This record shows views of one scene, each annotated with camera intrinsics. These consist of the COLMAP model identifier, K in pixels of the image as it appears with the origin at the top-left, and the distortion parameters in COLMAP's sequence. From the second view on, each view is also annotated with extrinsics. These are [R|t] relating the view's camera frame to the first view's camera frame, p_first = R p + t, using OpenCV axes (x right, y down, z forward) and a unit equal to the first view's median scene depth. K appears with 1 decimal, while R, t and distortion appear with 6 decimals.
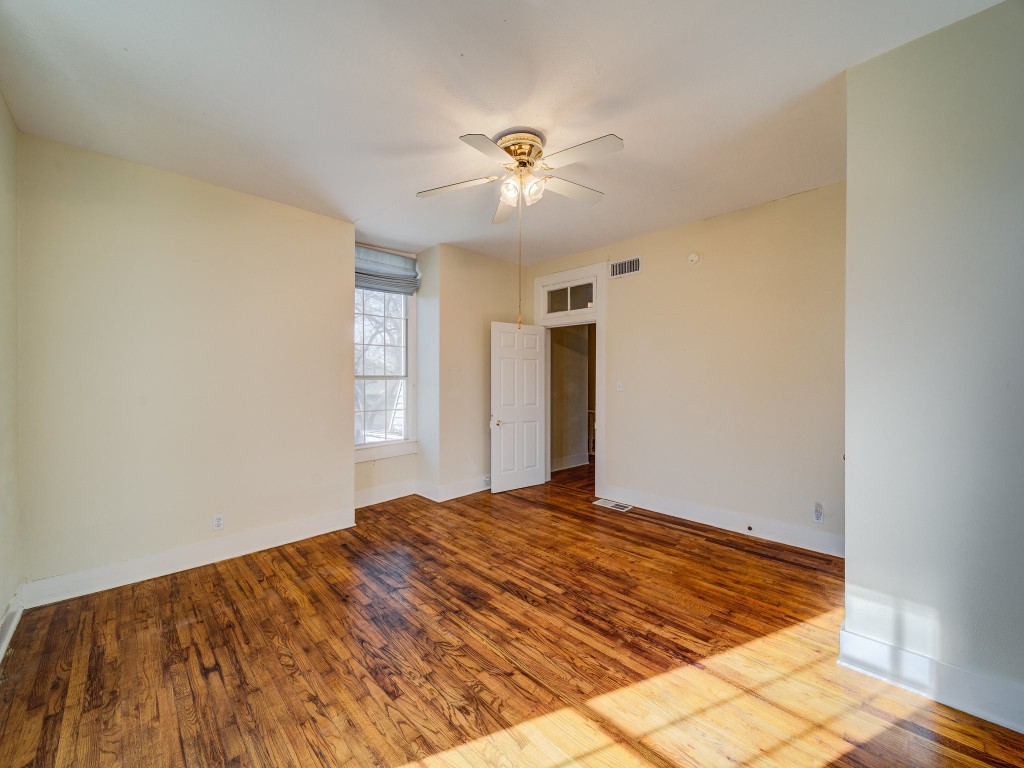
lens RADIAL K [[368.3, 0, 512.0], [0, 368.3, 384.0], [0, 0, 1]] dist [-0.000016, -0.000017]
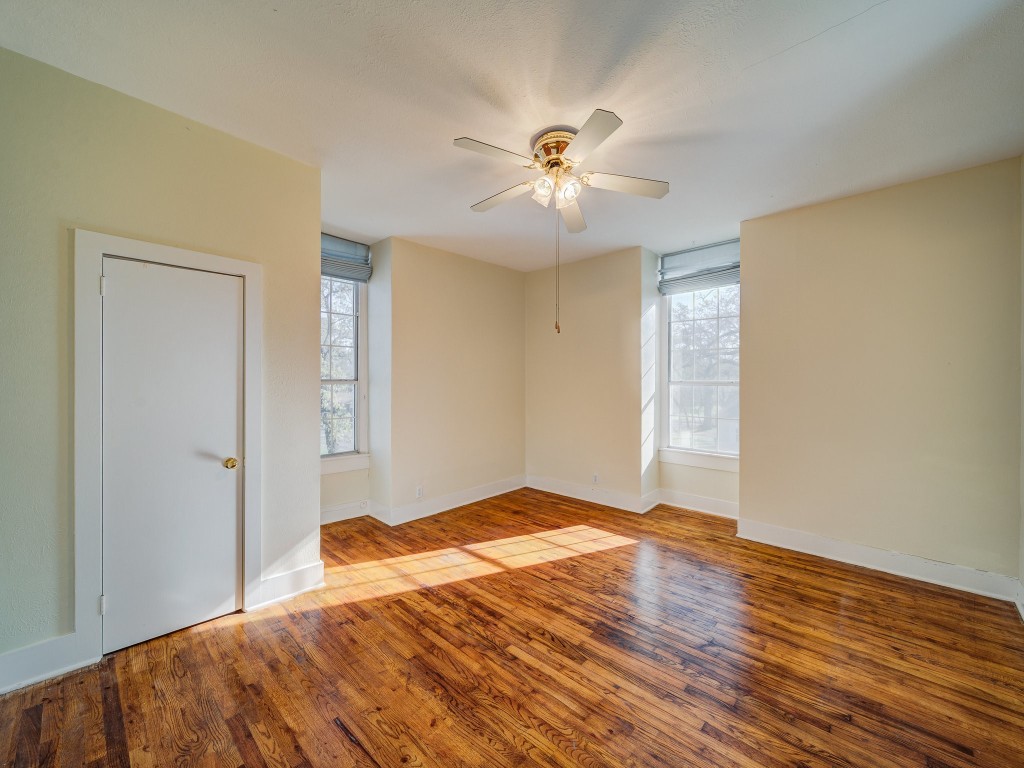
lens RADIAL K [[382.6, 0, 512.0], [0, 382.6, 384.0], [0, 0, 1]] dist [0.000072, 0.000007]
pose [[-0.998948, -0.000055, -0.045846, 0.186856], [-0.001046, 0.999766, 0.021586, -0.043983], [0.045835, 0.021612, -0.998715, 2.015129]]
